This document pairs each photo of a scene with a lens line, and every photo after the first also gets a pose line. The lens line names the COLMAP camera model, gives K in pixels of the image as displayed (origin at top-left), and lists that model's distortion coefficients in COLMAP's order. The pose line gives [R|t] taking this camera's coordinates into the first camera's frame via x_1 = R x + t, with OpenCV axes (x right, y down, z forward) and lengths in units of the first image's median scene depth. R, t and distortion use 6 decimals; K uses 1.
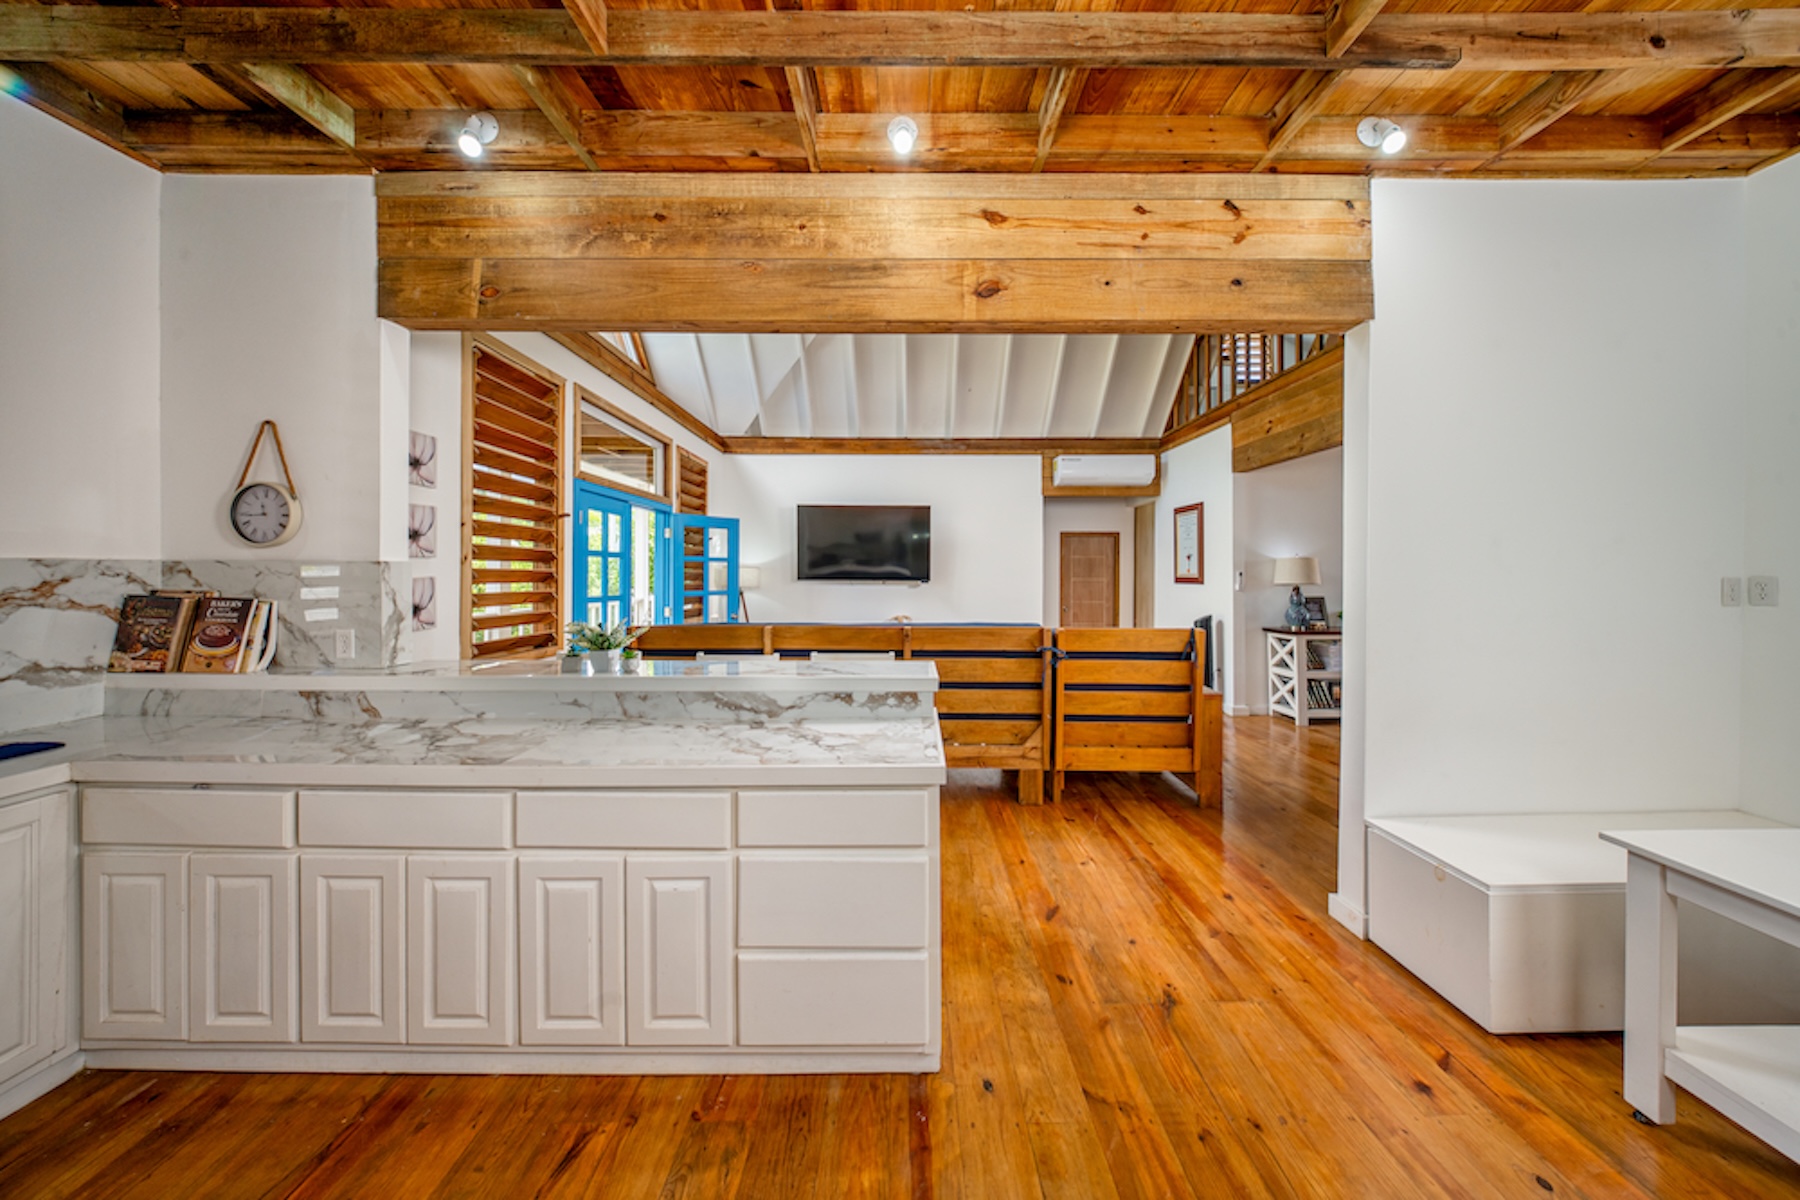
lens RADIAL K [[559.3, 0, 904.9], [0, 559.3, 569.6], [0, 0, 1]] dist [0.001384, -0.000011]
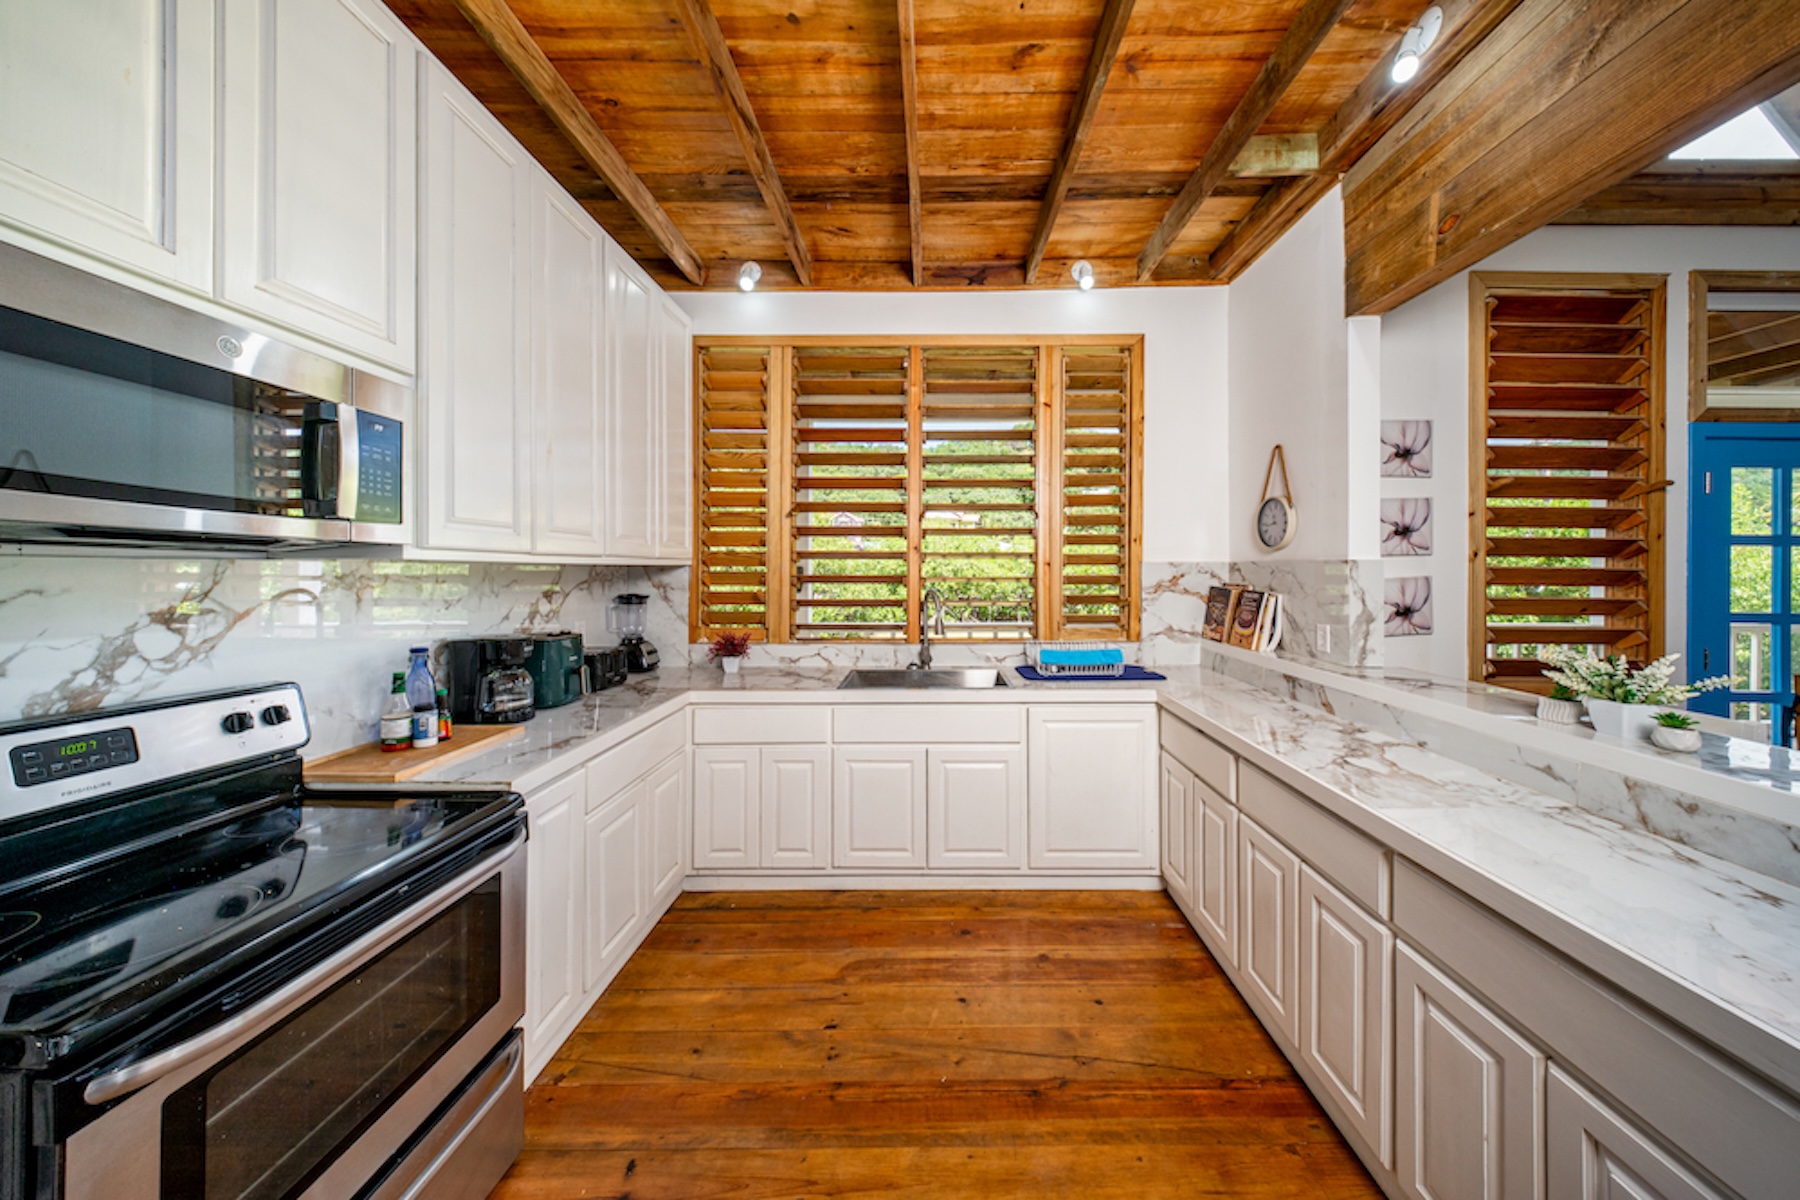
lens RADIAL K [[555.9, 0, 936.6], [0, 555.9, 569.2], [0, 0, 1]] dist [-0.001149, -0.000103]
pose [[0.005100, -0.000079, -0.999987, 0.045399], [0.002600, 0.999997, -0.000065, -0.000605], [0.999984, -0.002600, 0.005101, 0.217302]]
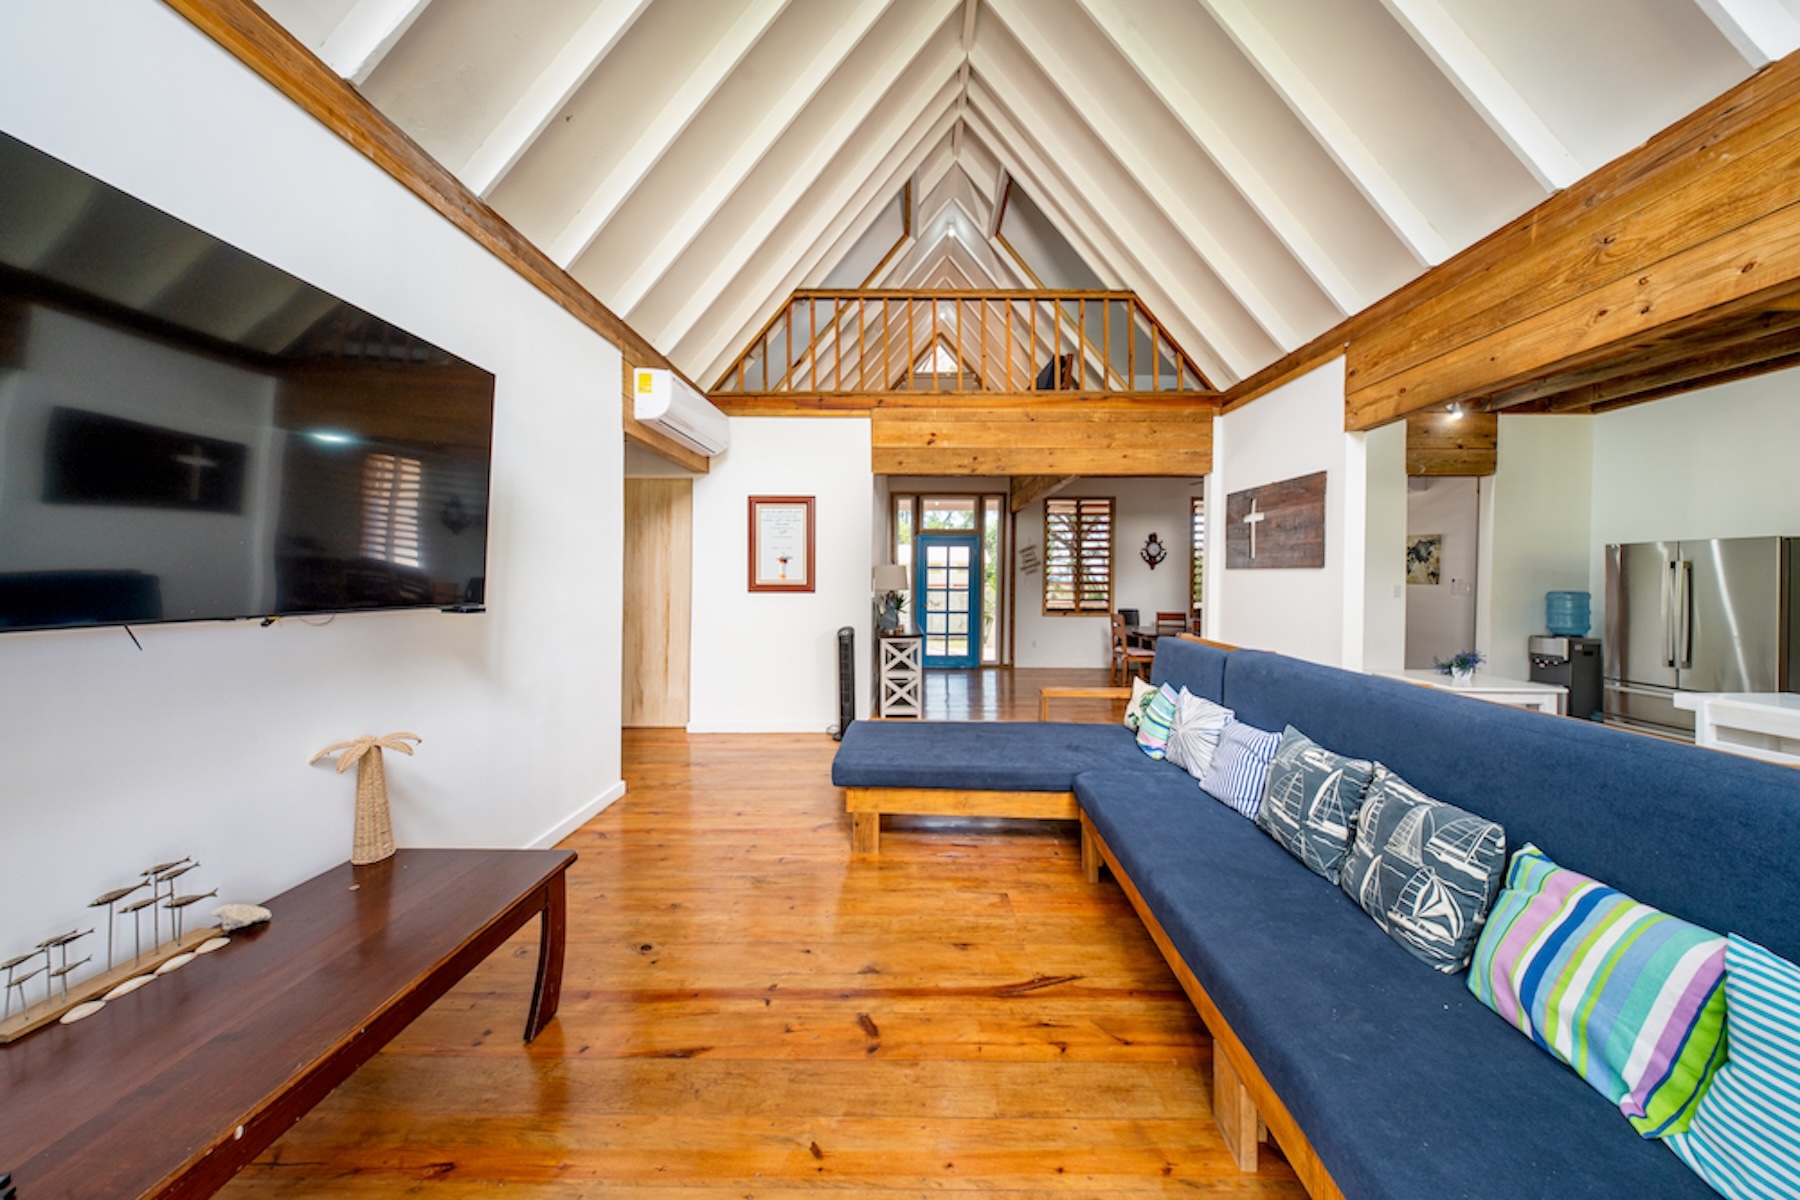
lens RADIAL K [[554.0, 0, 899.1], [0, 554.0, 577.8], [0, 0, 1]] dist [0.011627, -0.000060]
pose [[0.028465, 0.001323, 0.999594, -0.707583], [-0.012772, 0.999918, -0.000960, 0.006259], [-0.999513, -0.012740, 0.028479, 1.935957]]
